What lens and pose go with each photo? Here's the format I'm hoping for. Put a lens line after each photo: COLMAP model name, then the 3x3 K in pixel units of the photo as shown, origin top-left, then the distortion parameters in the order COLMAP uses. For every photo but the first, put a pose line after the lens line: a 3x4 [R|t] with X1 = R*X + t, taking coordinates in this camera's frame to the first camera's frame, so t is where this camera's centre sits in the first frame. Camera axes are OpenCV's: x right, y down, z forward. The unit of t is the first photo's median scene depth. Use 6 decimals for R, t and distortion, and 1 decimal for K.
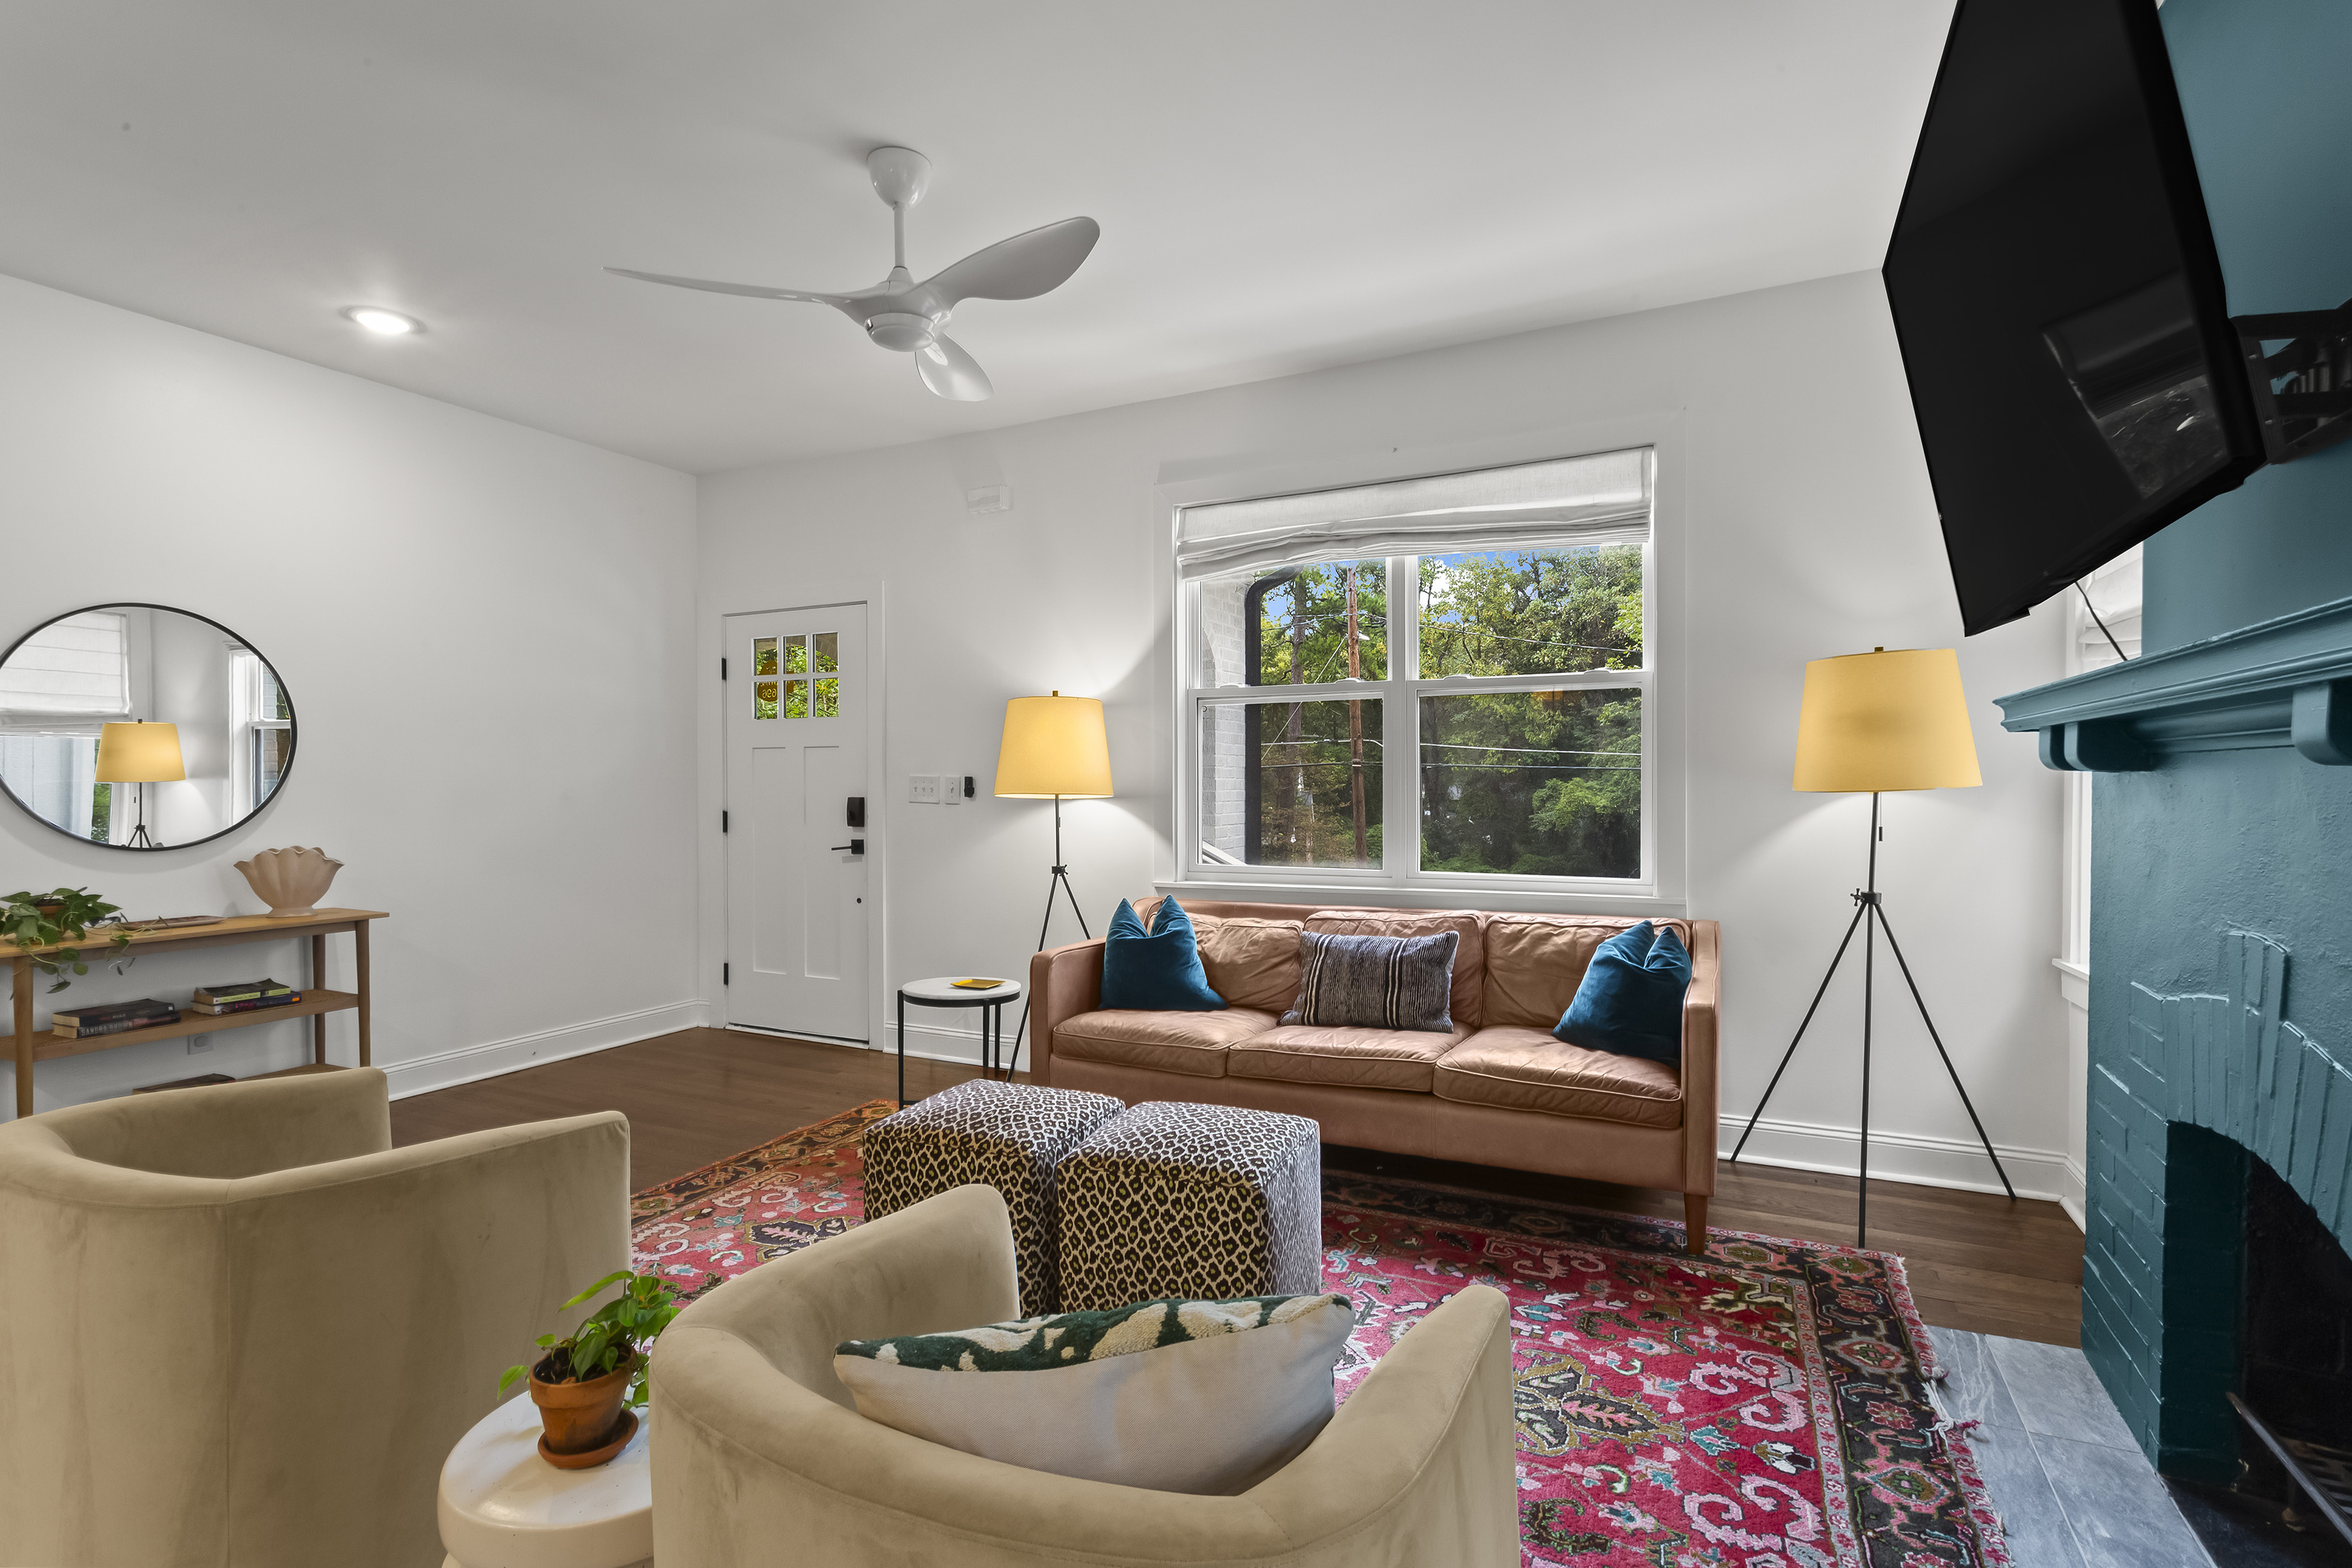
lens RADIAL K [[1124.7, 0, 1176.6], [0, 1124.7, 799.3], [0, 0, 1]] dist [-0.000011, 0.003280]
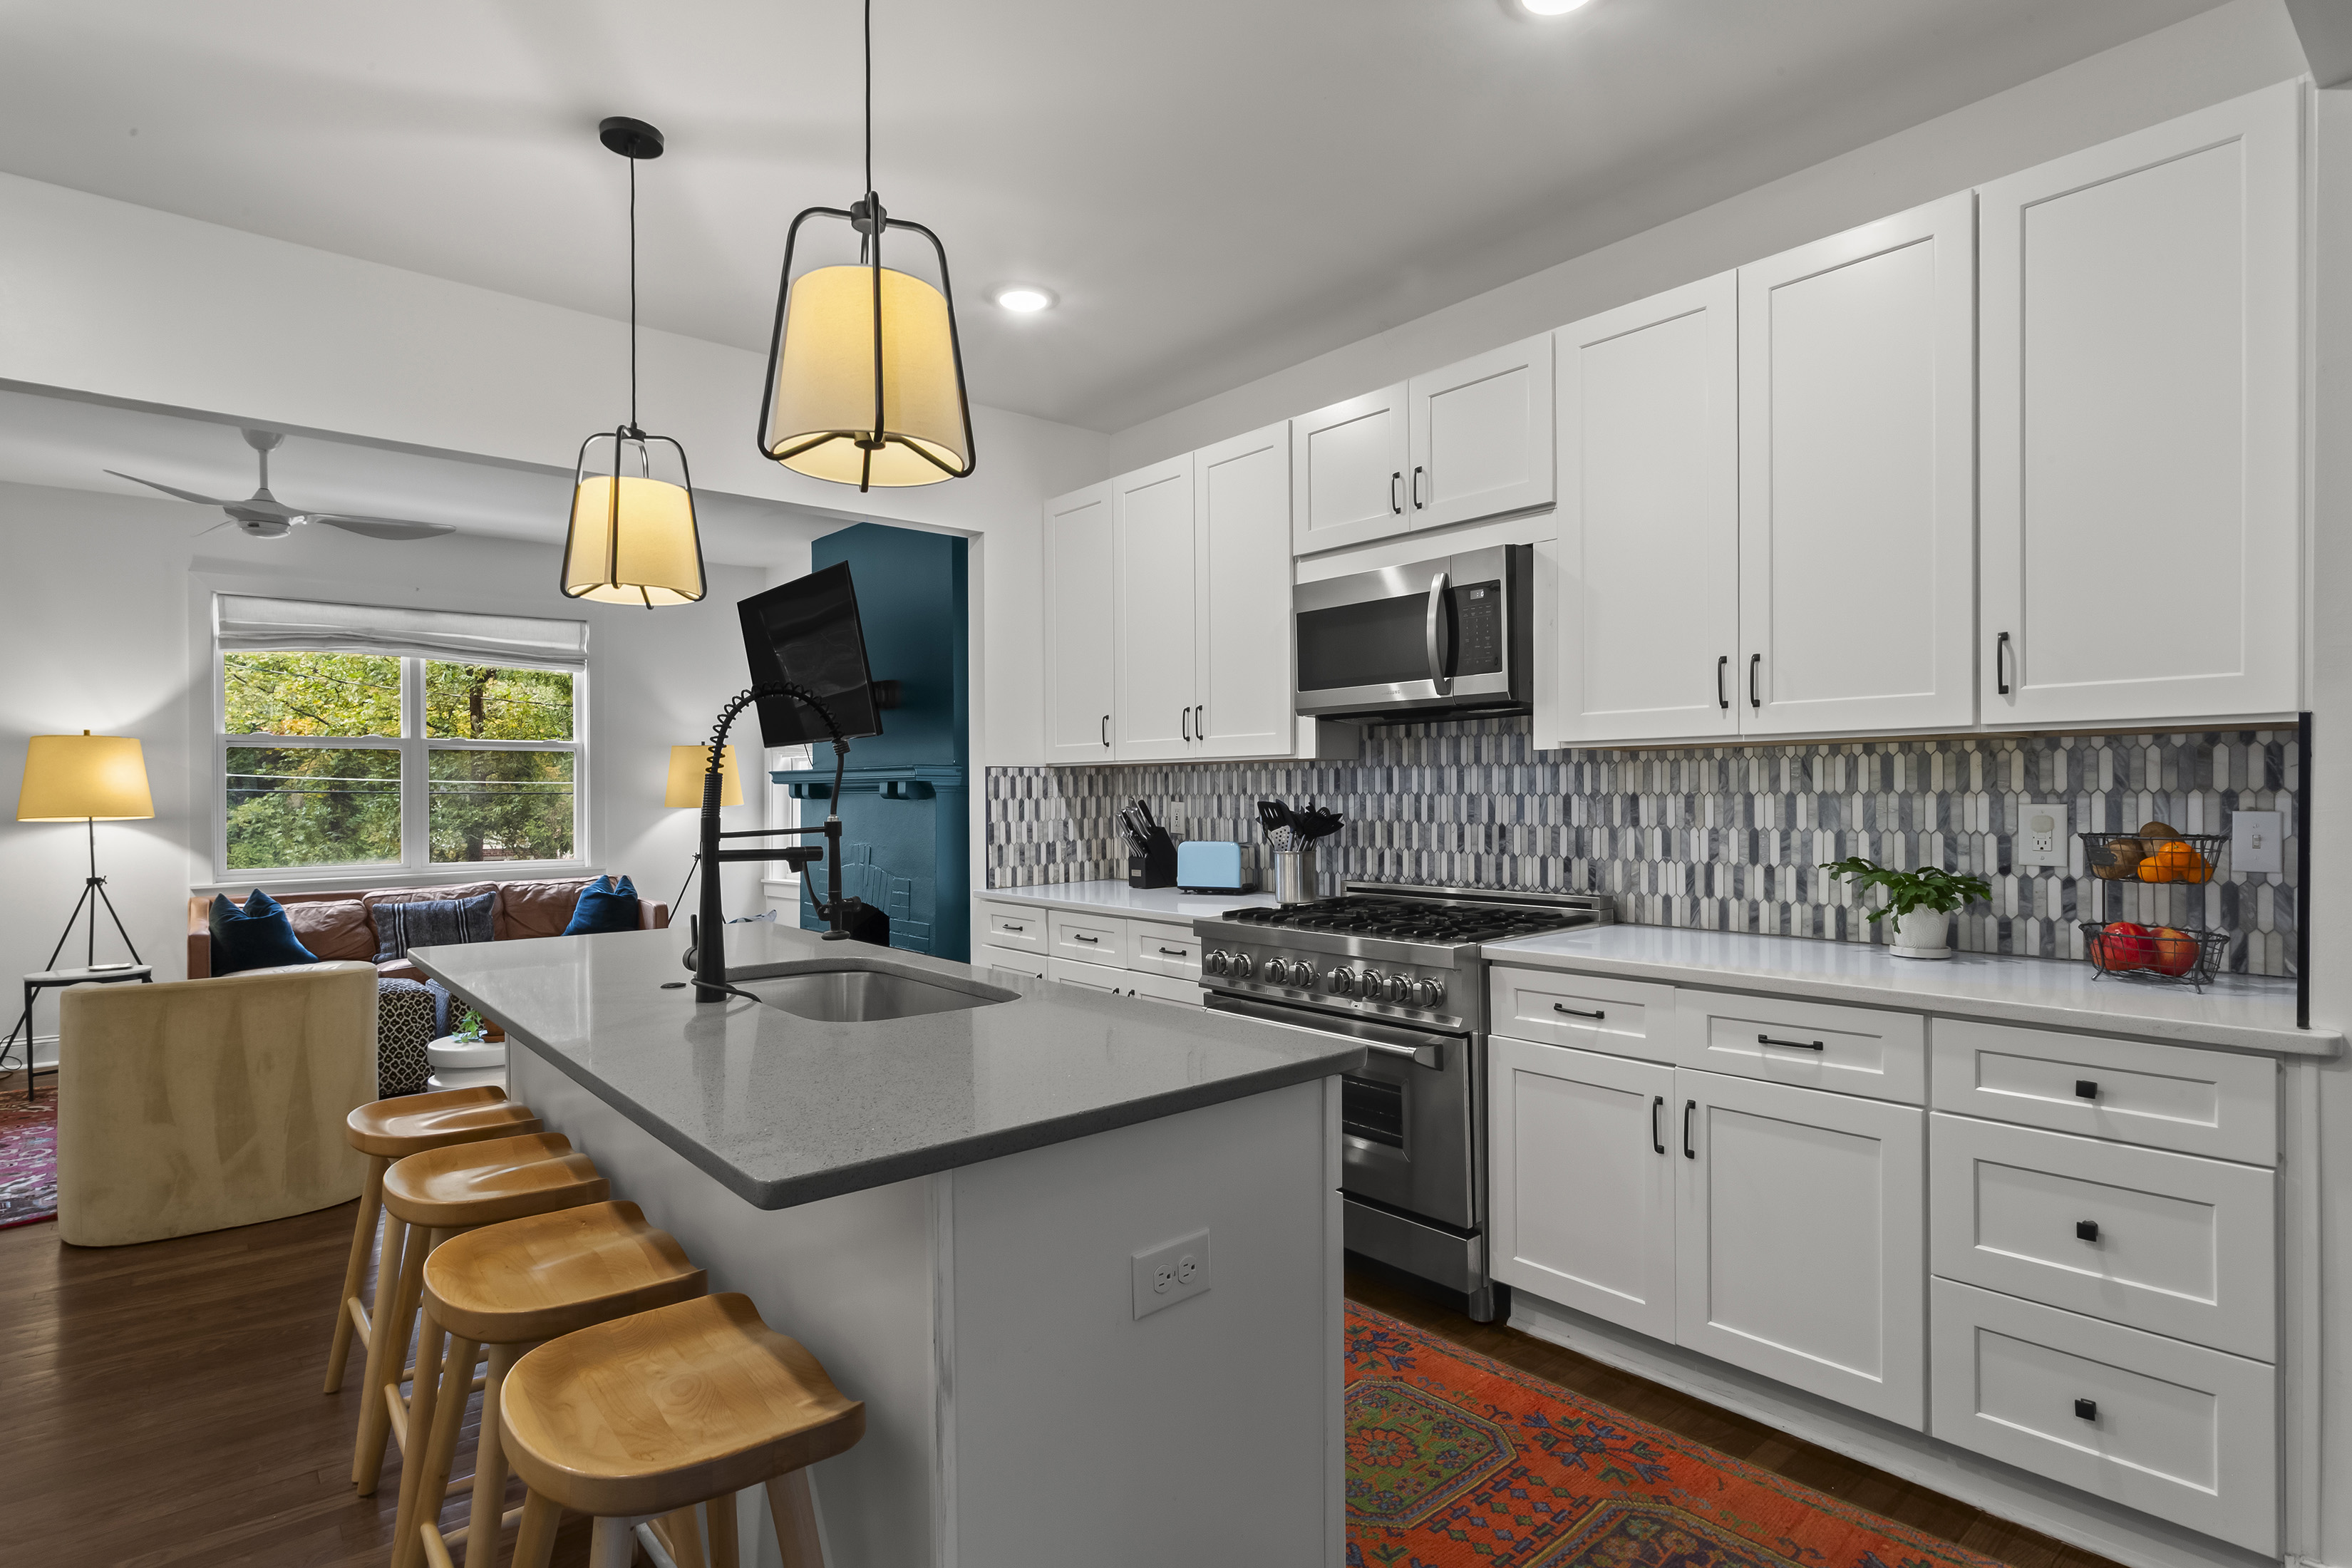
lens RADIAL K [[1170.0, 0, 1179.1], [0, 1170.0, 800.1], [0, 0, 1]] dist [0.006656, 0.004796]
pose [[0.399833, -0.002326, 0.916585, -0.944642], [0.019247, 0.999798, -0.005859, 0.008592], [-0.916386, 0.019984, 0.399797, -0.653709]]
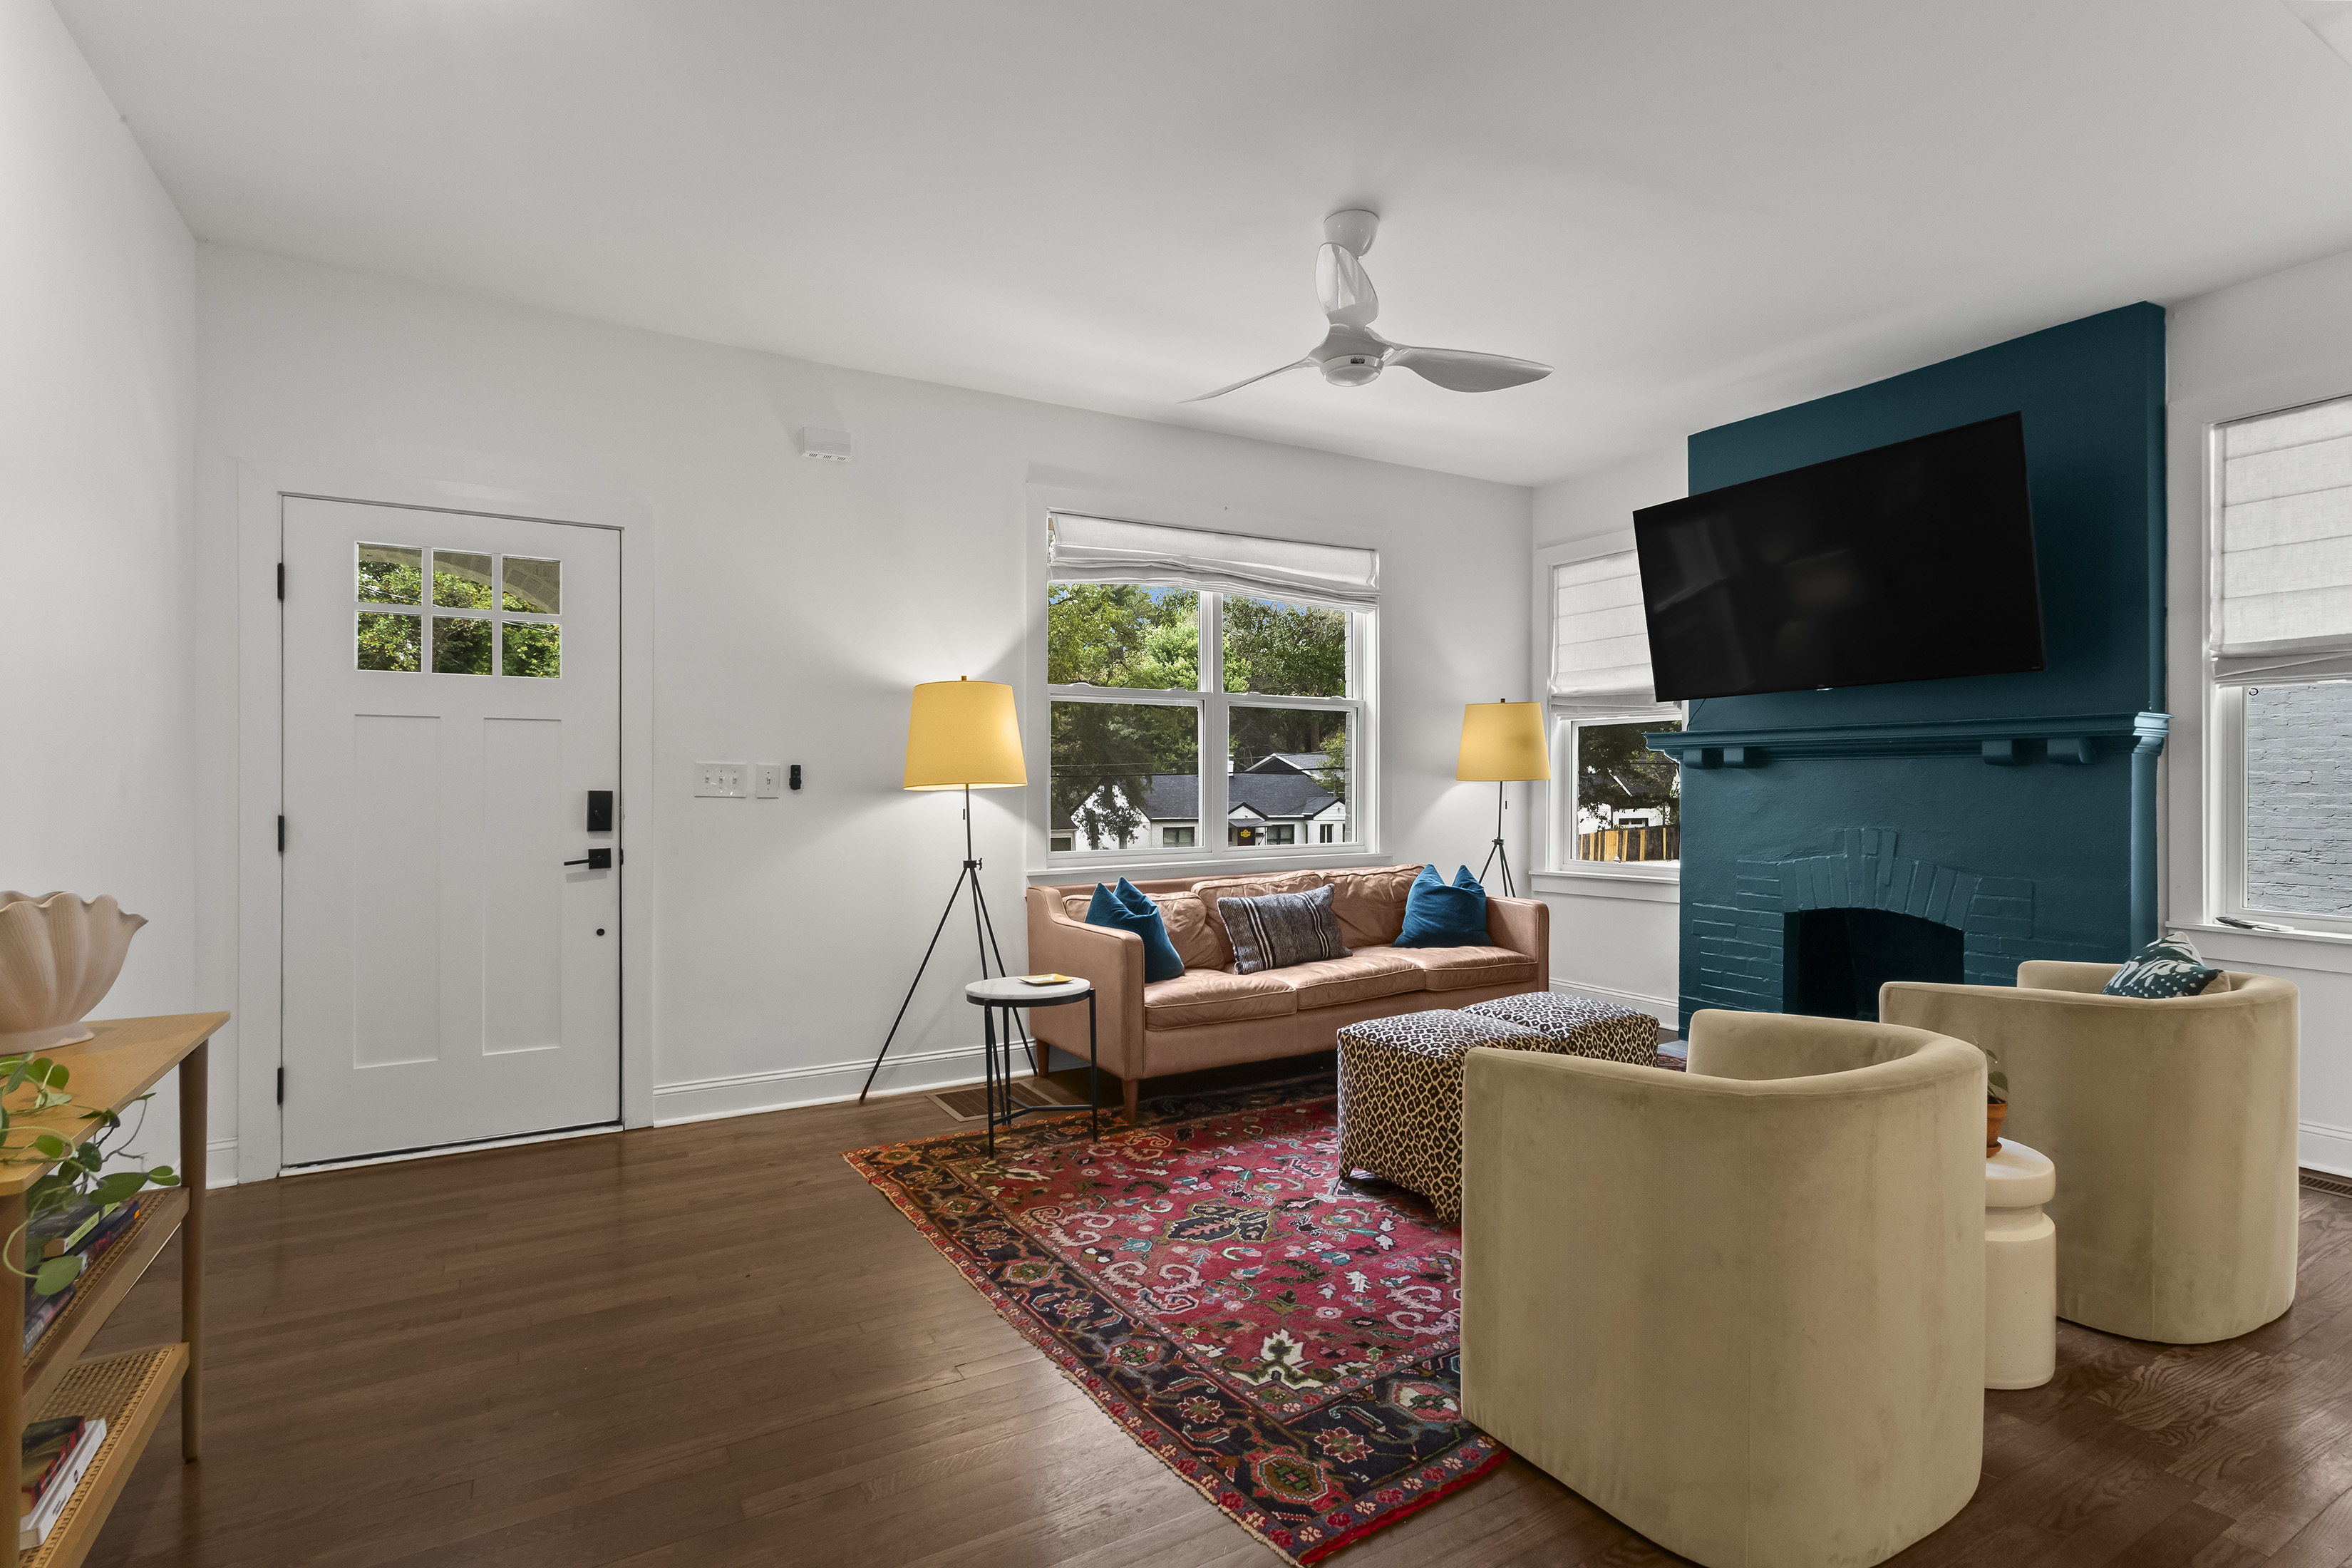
lens RADIAL K [[1124.7, 0, 1179.4], [0, 1124.7, 792.4], [0, 0, 1]] dist [-0.000011, 0.003280]
pose [[0.551975, -0.004127, 0.833850, -0.960523], [0.013942, 0.999894, -0.004280, 0.010339], [-0.833744, 0.013989, 0.551974, 0.391183]]
